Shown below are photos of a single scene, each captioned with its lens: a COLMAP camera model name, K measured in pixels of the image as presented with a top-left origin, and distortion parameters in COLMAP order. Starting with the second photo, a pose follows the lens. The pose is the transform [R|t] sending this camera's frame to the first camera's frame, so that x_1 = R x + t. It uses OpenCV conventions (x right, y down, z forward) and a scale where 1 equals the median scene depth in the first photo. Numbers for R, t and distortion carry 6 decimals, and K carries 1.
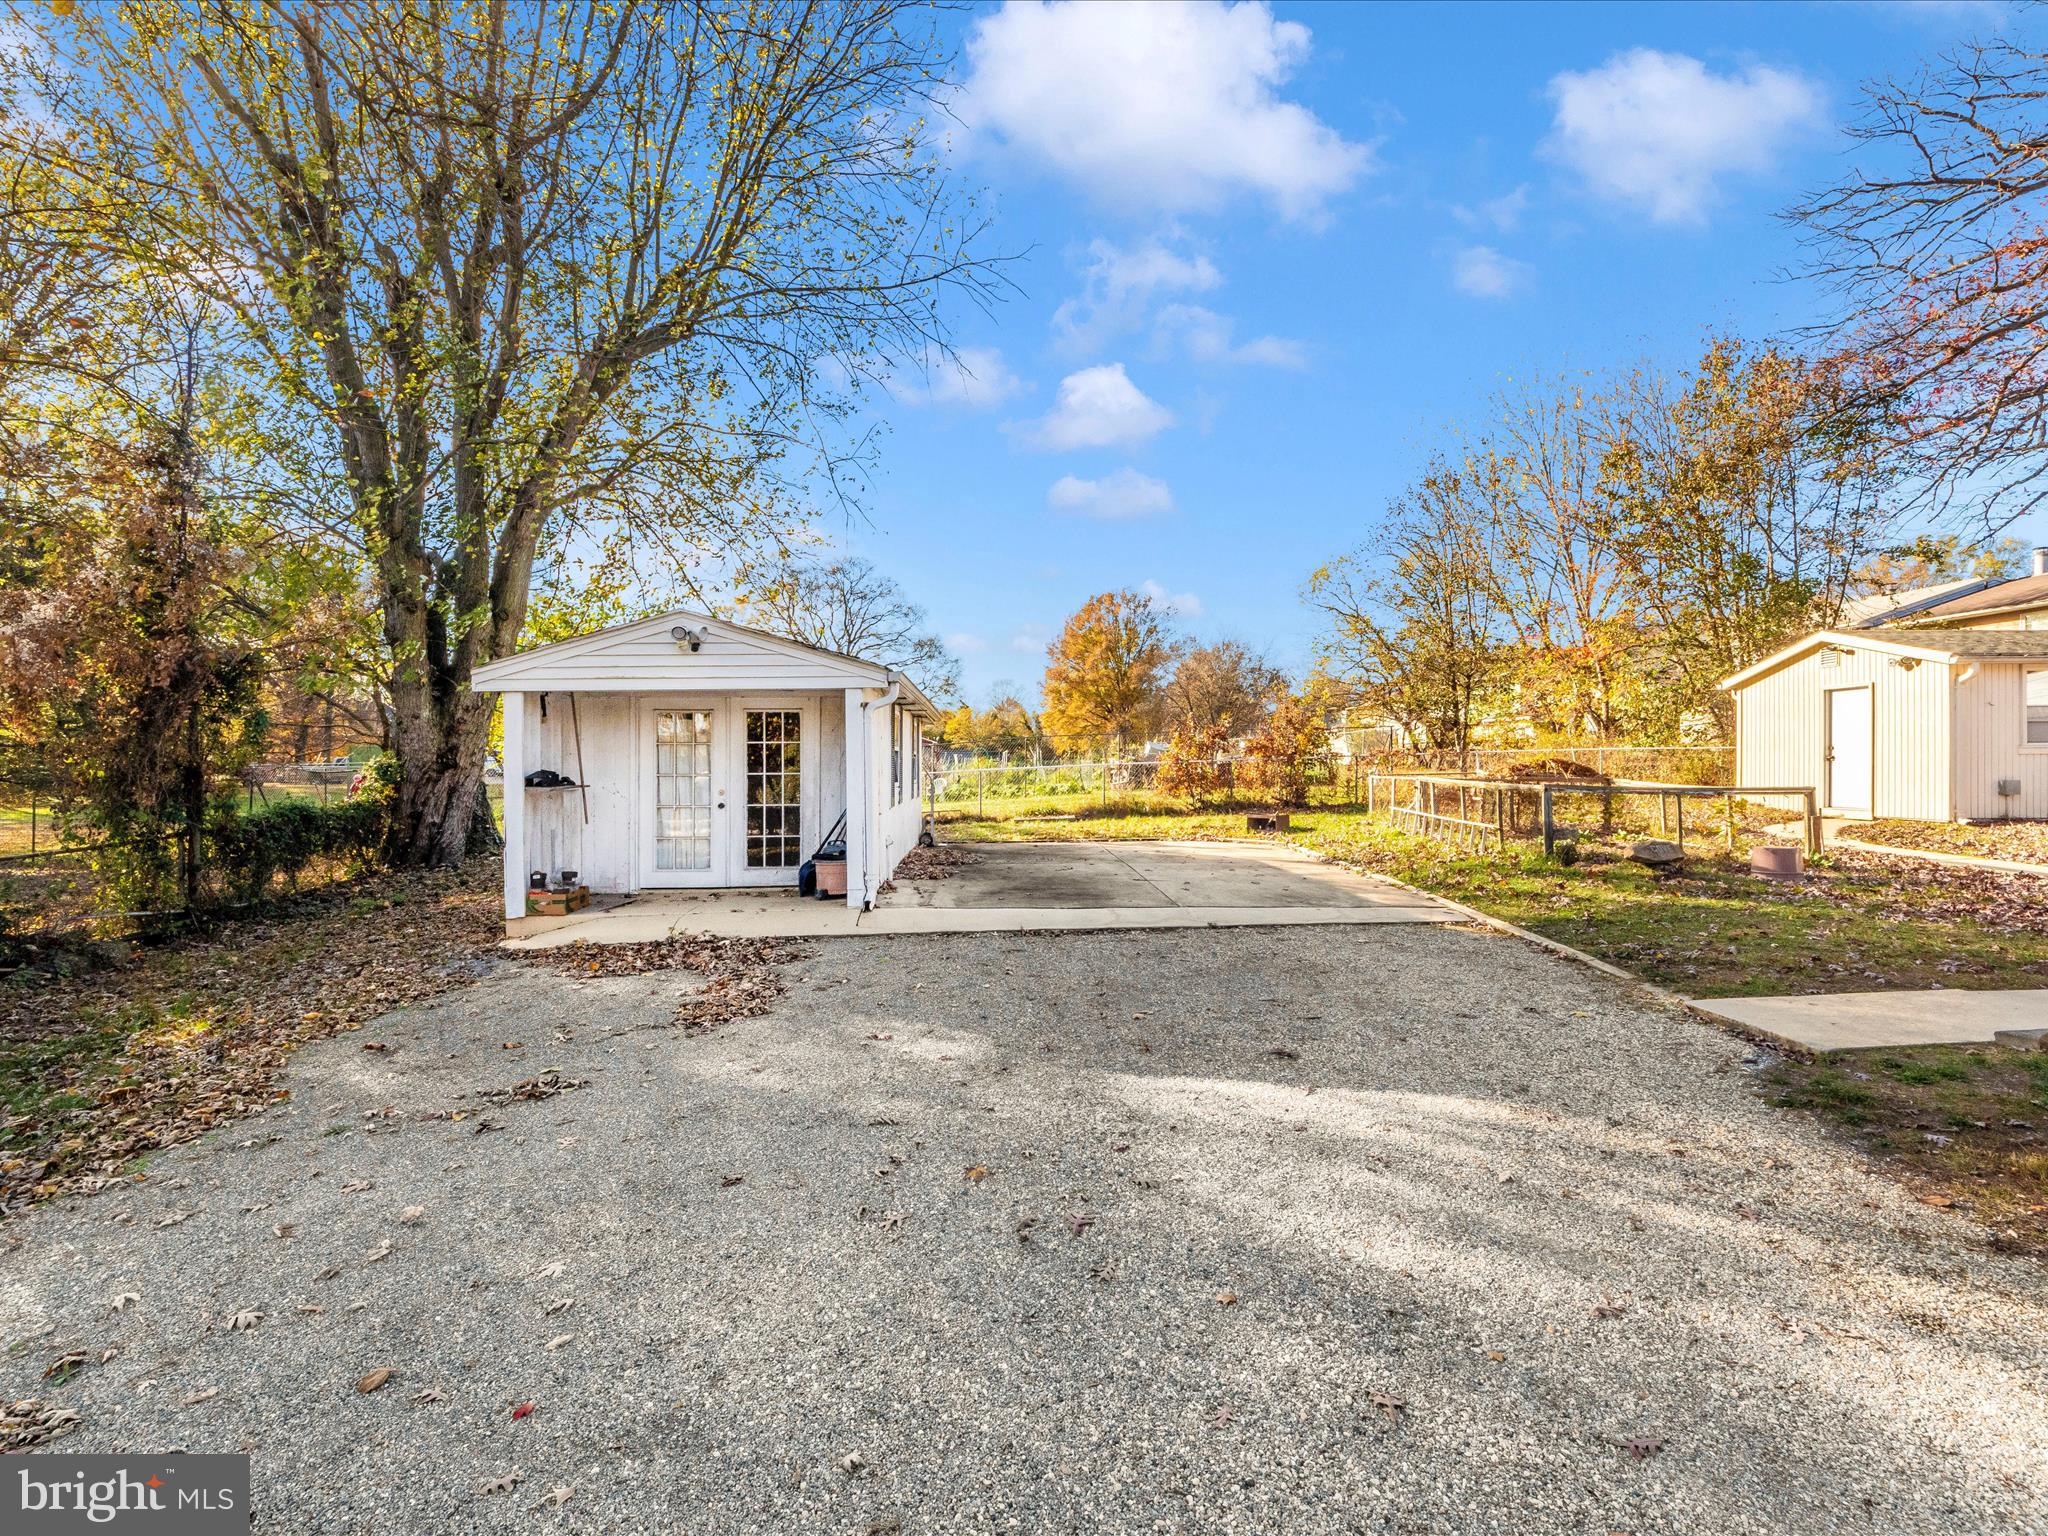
lens RADIAL K [[864.5, 0, 1033.9], [0, 864.5, 786.4], [0, 0, 1]] dist [0.014155, -0.014909]
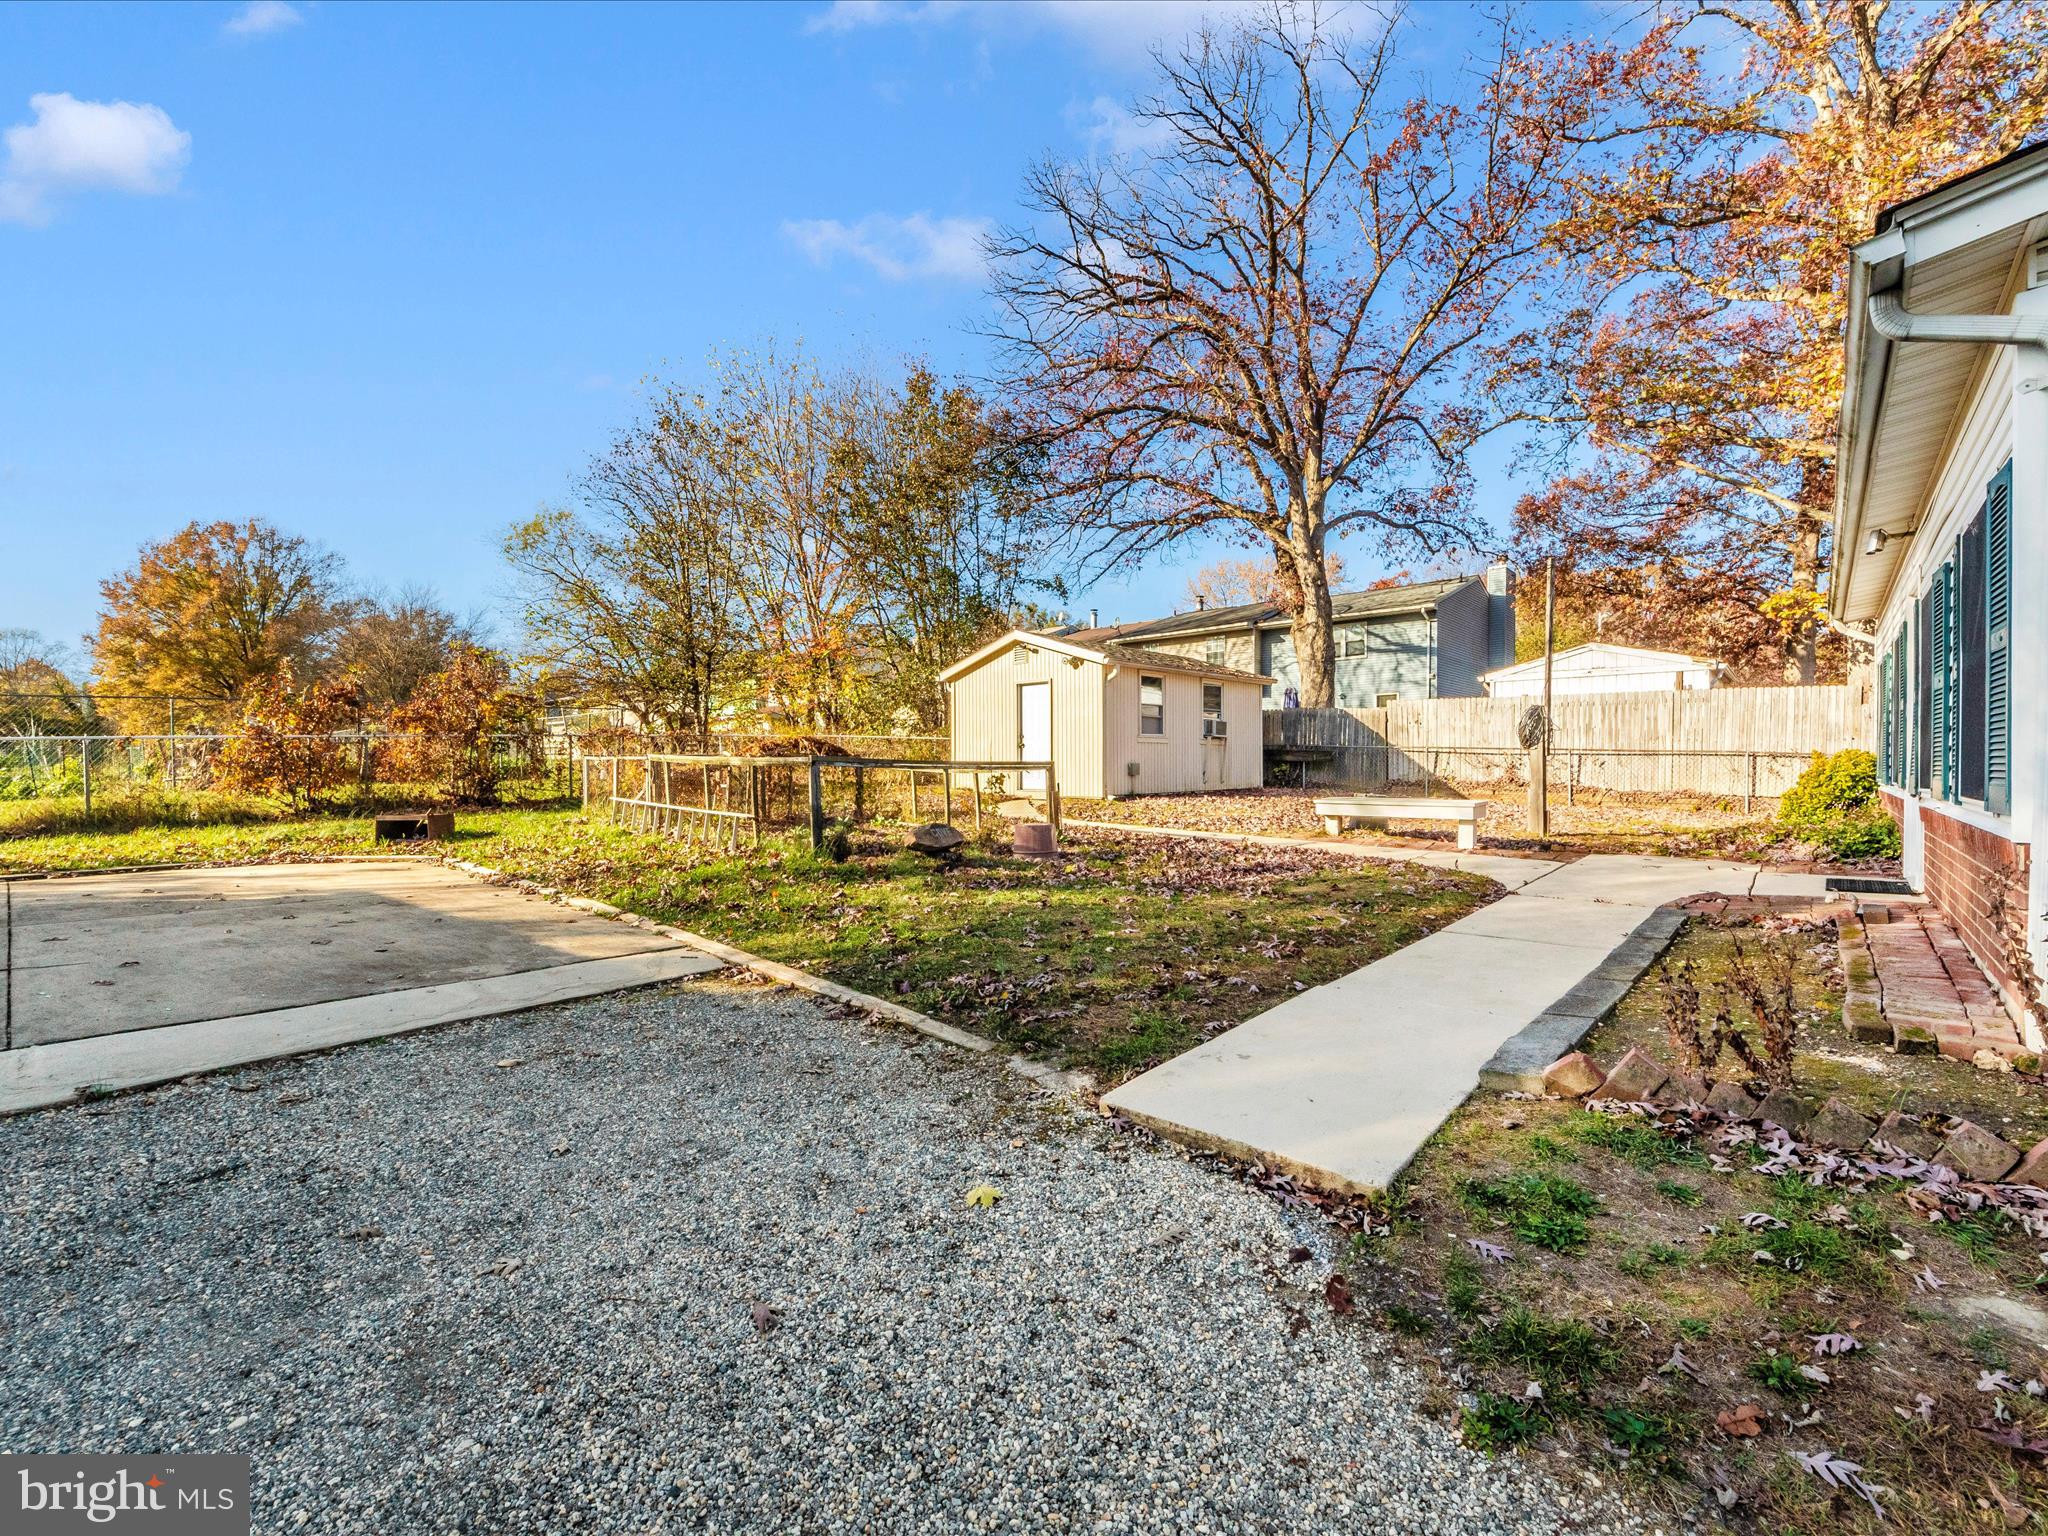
lens RADIAL K [[864.5, 0, 1033.9], [0, 864.5, 786.4], [0, 0, 1]] dist [0.014155, -0.014909]
pose [[0.678902, -0.012680, 0.734119, 0.102583], [0.014619, 0.999886, 0.003751, 0.014764], [-0.734083, 0.008185, 0.679010, 0.212013]]
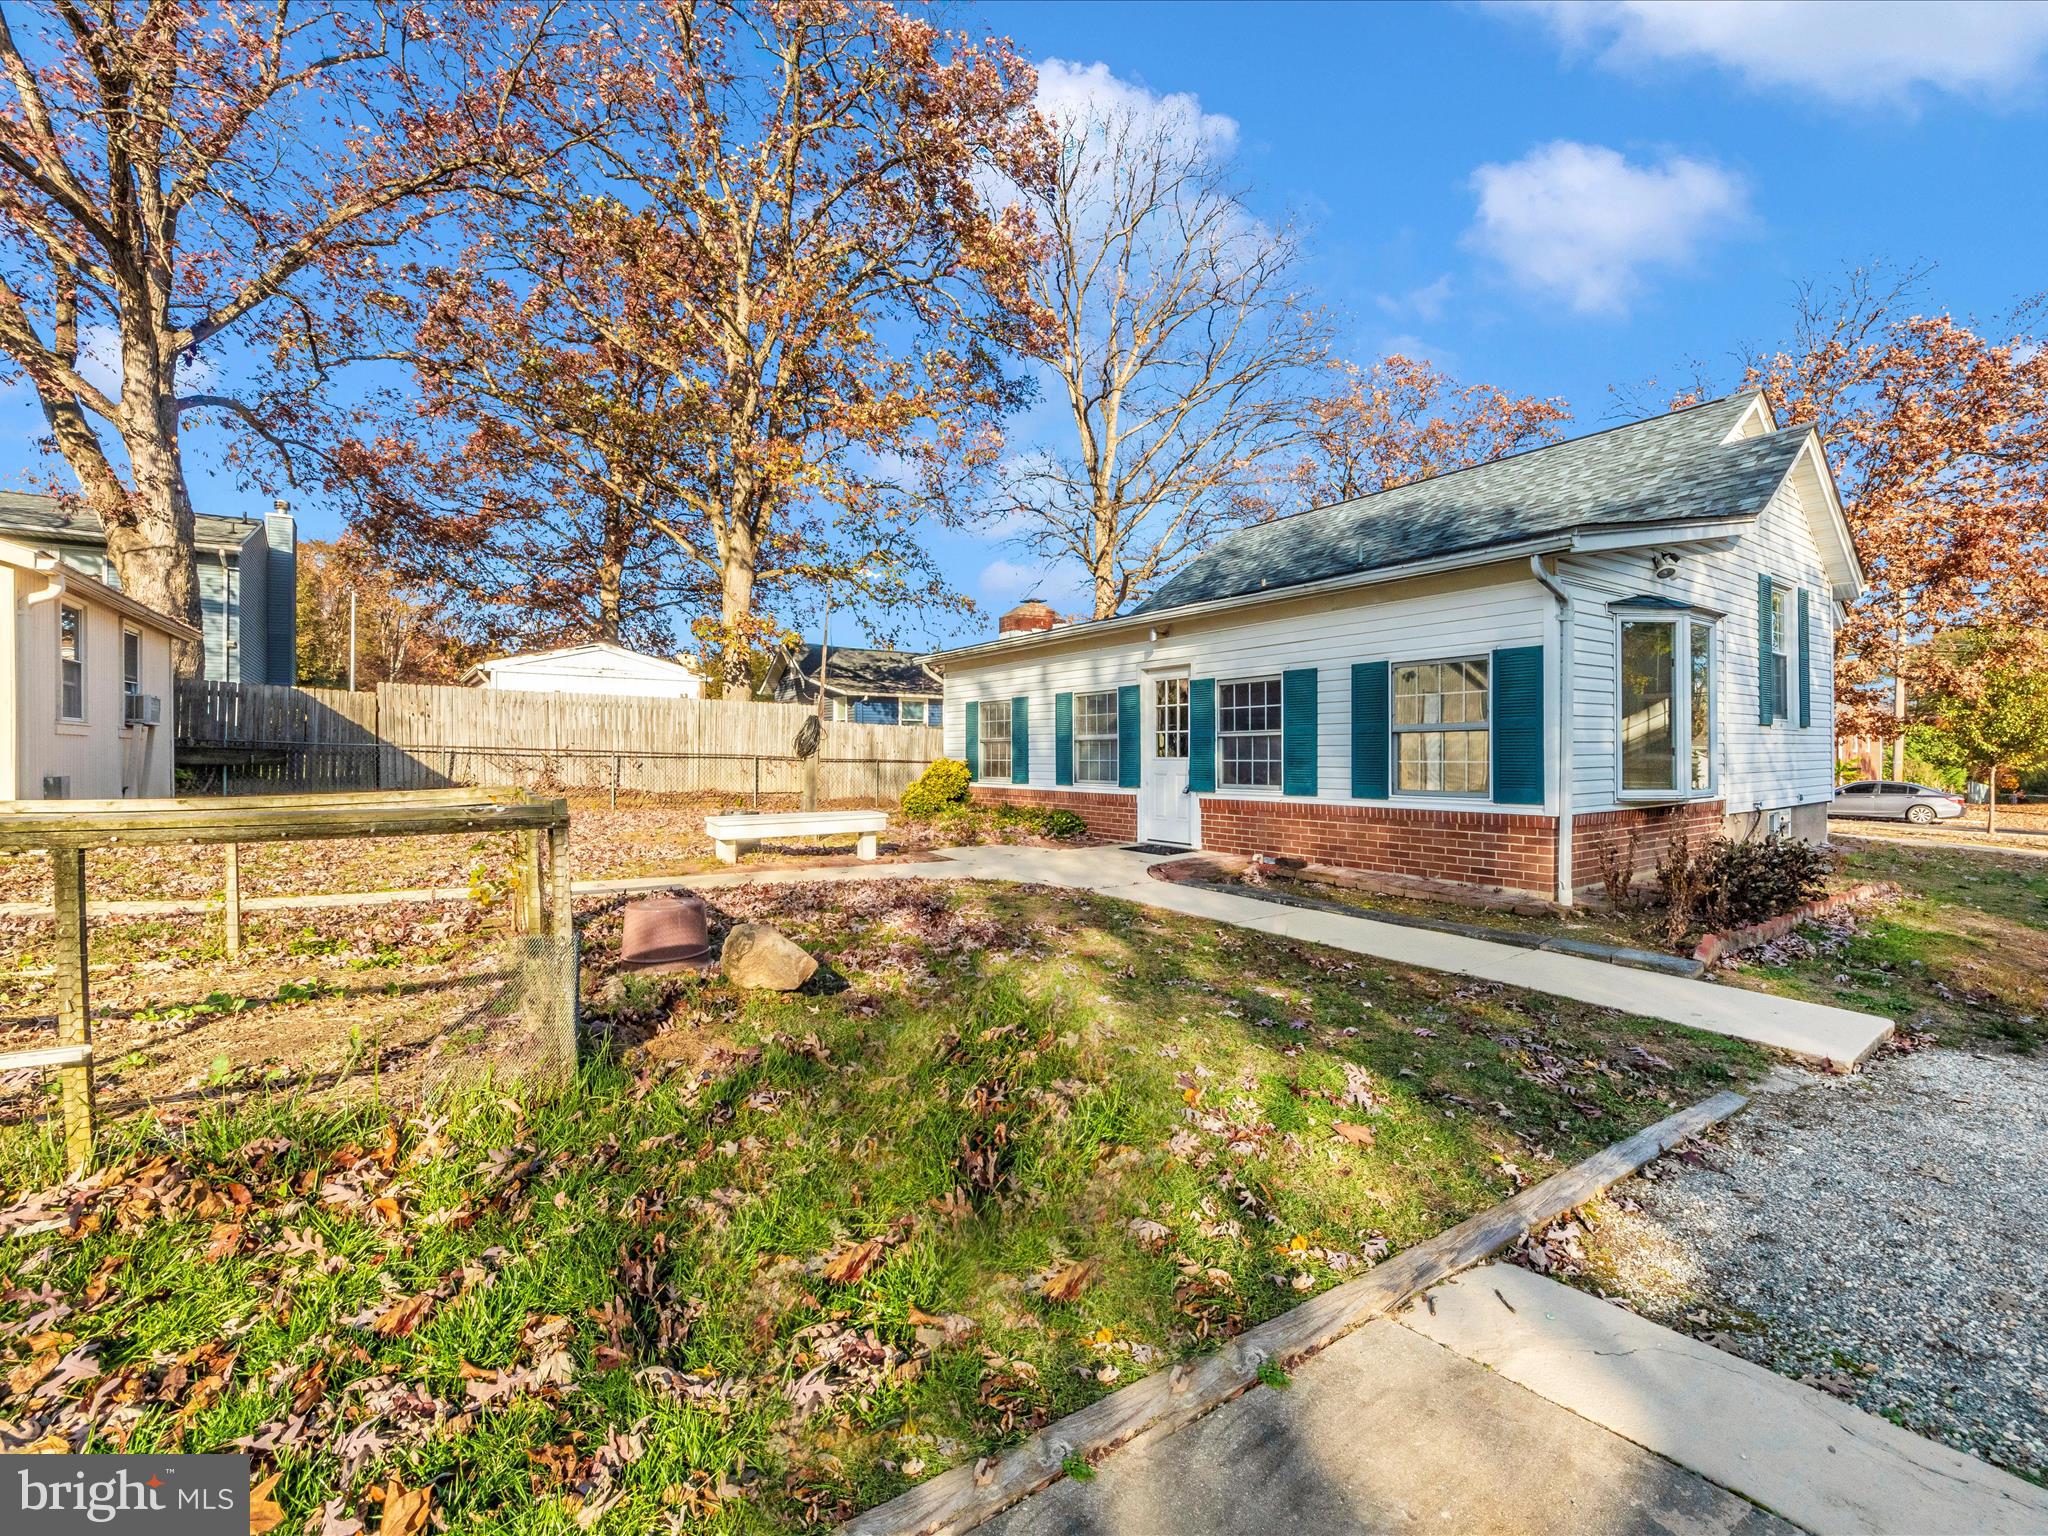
lens RADIAL K [[880.3, 0, 1038.0], [0, 880.3, 768.2], [0, 0, 1]] dist [0.005747, -0.009927]
pose [[-0.574961, -0.005690, 0.818161, 0.173154], [0.022567, 0.999485, 0.022810, -0.008437], [-0.817869, 0.031578, -0.574537, 0.619699]]
